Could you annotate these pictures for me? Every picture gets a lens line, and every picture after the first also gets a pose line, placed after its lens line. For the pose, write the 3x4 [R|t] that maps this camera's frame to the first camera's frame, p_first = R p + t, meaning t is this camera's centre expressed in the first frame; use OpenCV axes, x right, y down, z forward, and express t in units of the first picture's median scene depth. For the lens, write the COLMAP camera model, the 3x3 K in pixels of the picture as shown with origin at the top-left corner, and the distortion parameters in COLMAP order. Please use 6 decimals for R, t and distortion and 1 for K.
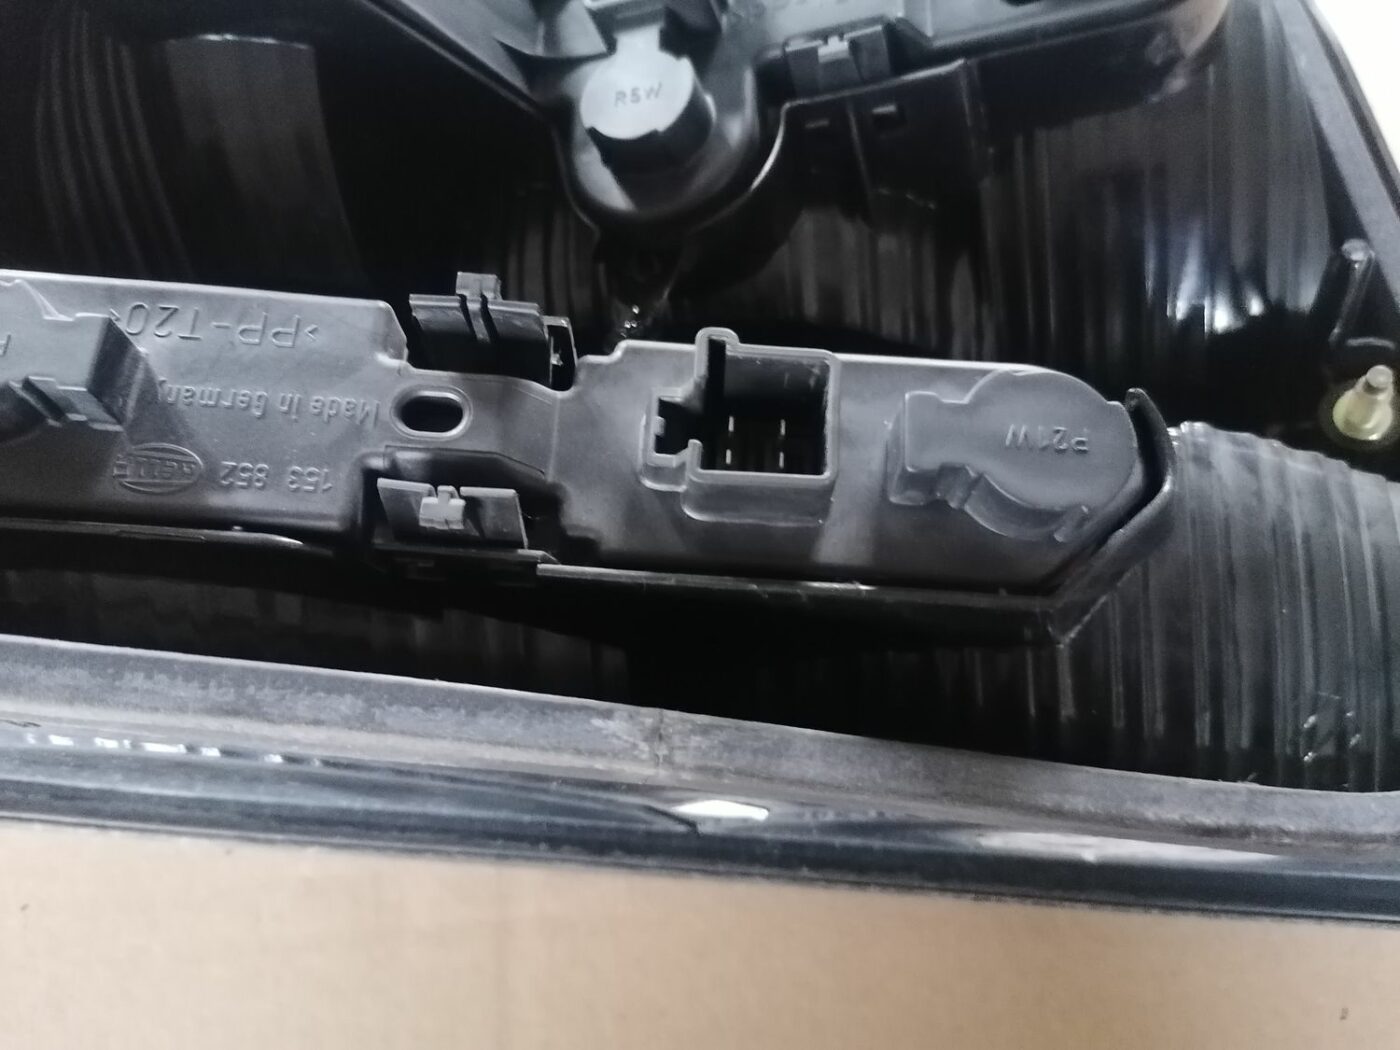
lens RADIAL K [[1081.5, 0, 701.9], [0, 1081.5, 528.5], [0, 0, 1]] dist [0.025544, -0.071133]
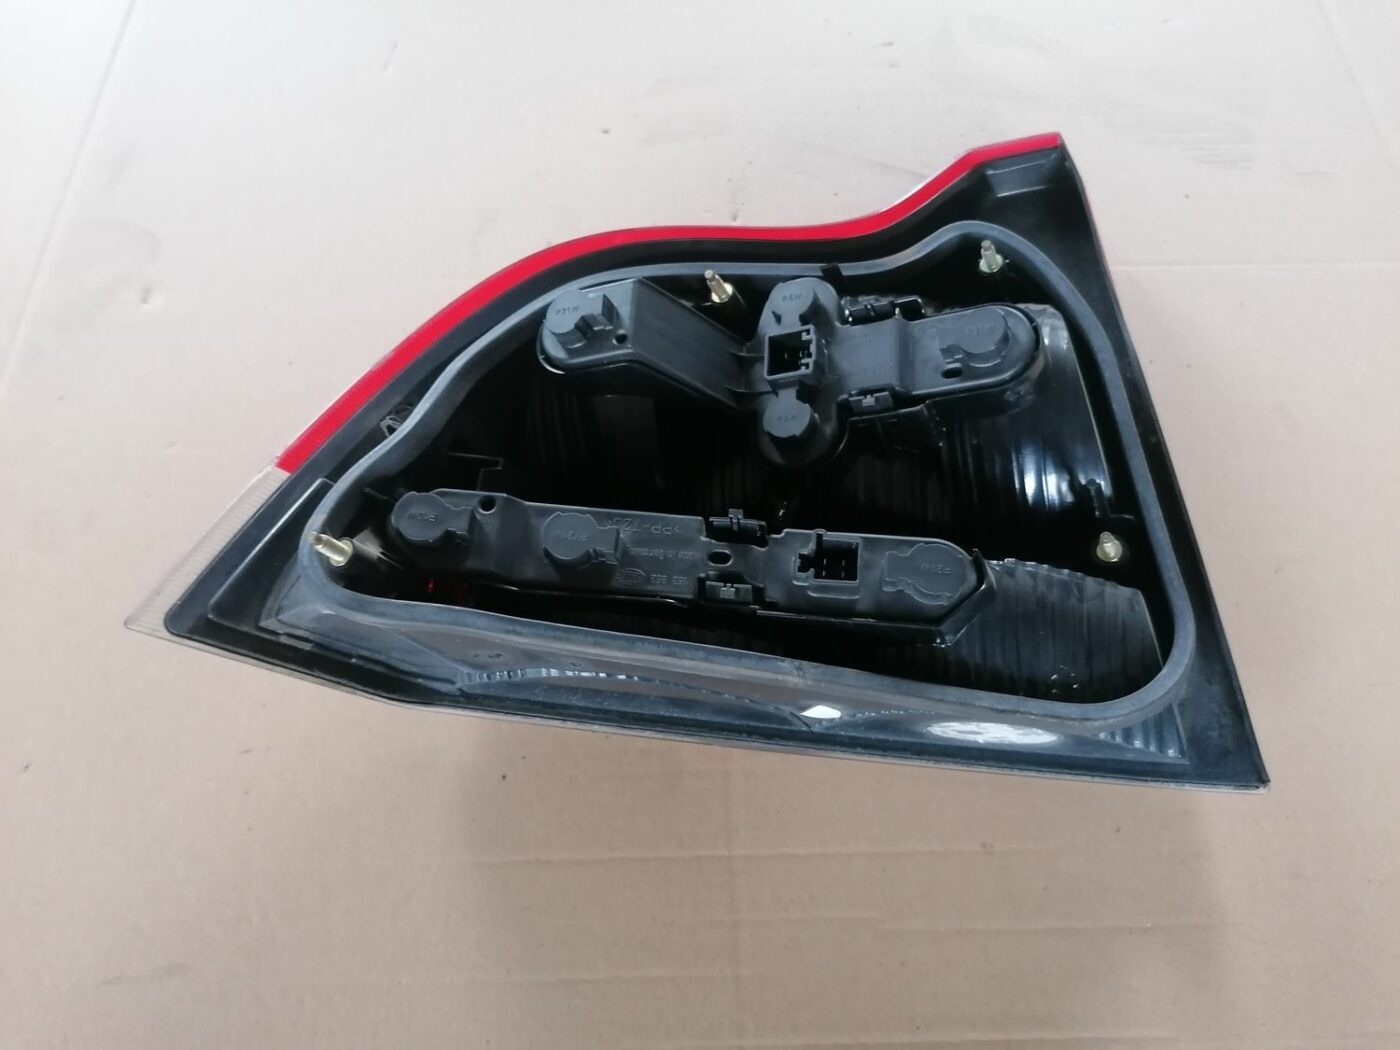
lens RADIAL K [[1081.5, 0, 690.4], [0, 1081.5, 529.6], [0, 0, 1]] dist [0.025544, -0.071133]
pose [[0.994119, 0.001292, -0.108286, -0.015718], [-0.007550, 0.998323, -0.057398, -0.015297], [0.108030, 0.057878, 0.992461, -1.821838]]
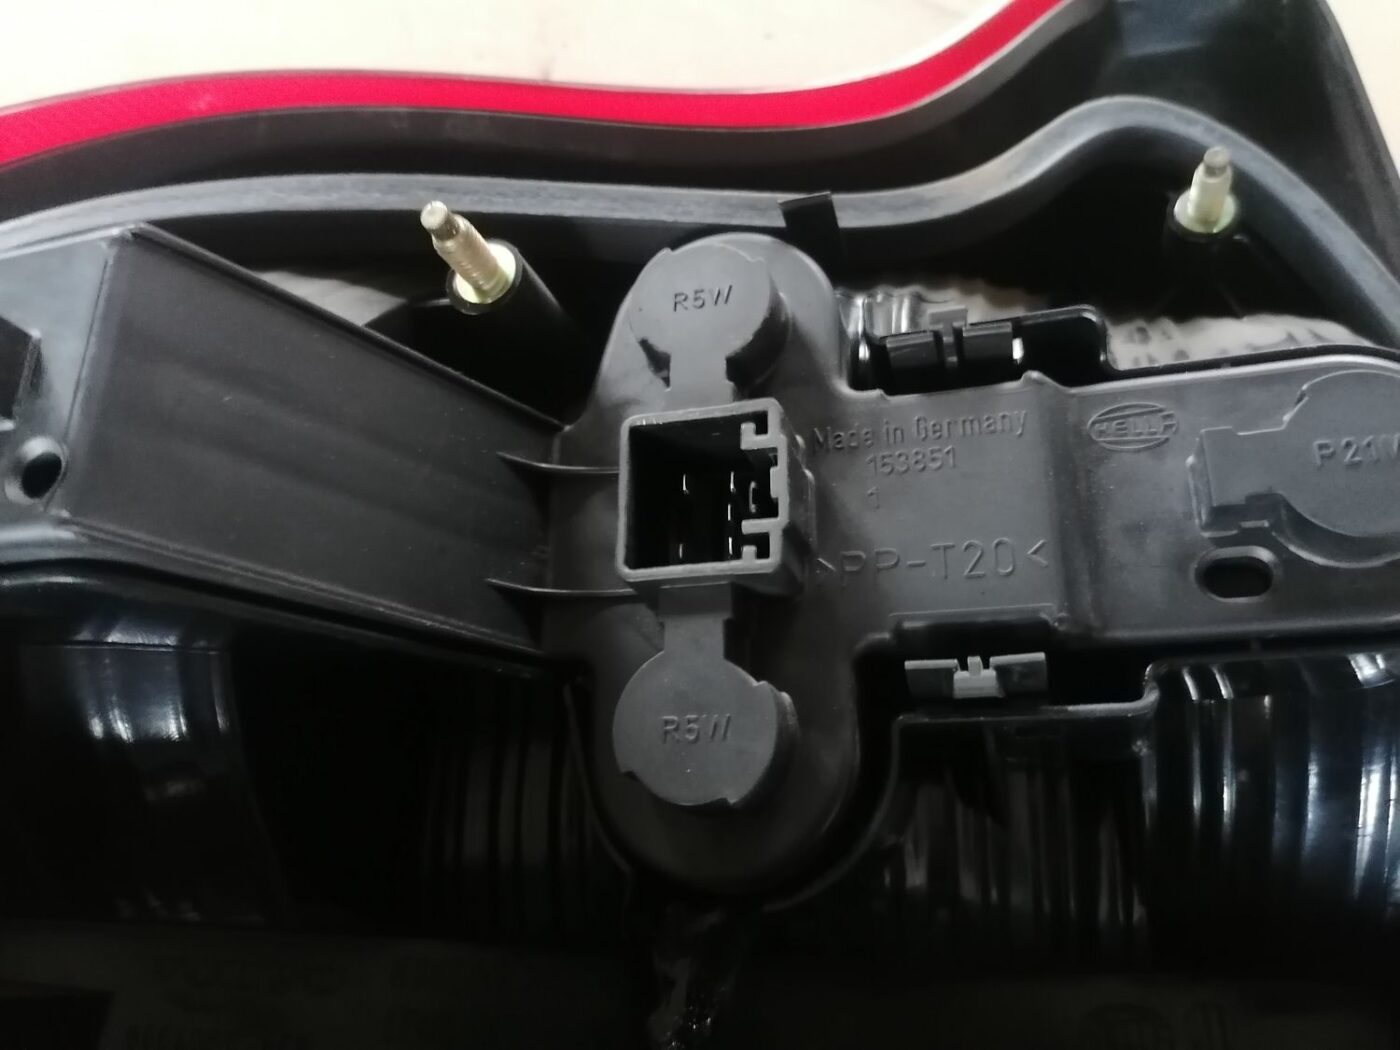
lens RADIAL K [[1081.5, 0, 700.7], [0, 1081.5, 537.2], [0, 0, 1]] dist [0.025544, -0.071133]
pose [[0.999011, -0.002372, 0.044393, -0.113840], [0.001614, 0.999853, 0.017092, -0.696133], [-0.044427, -0.017003, 0.998868, 0.382371]]
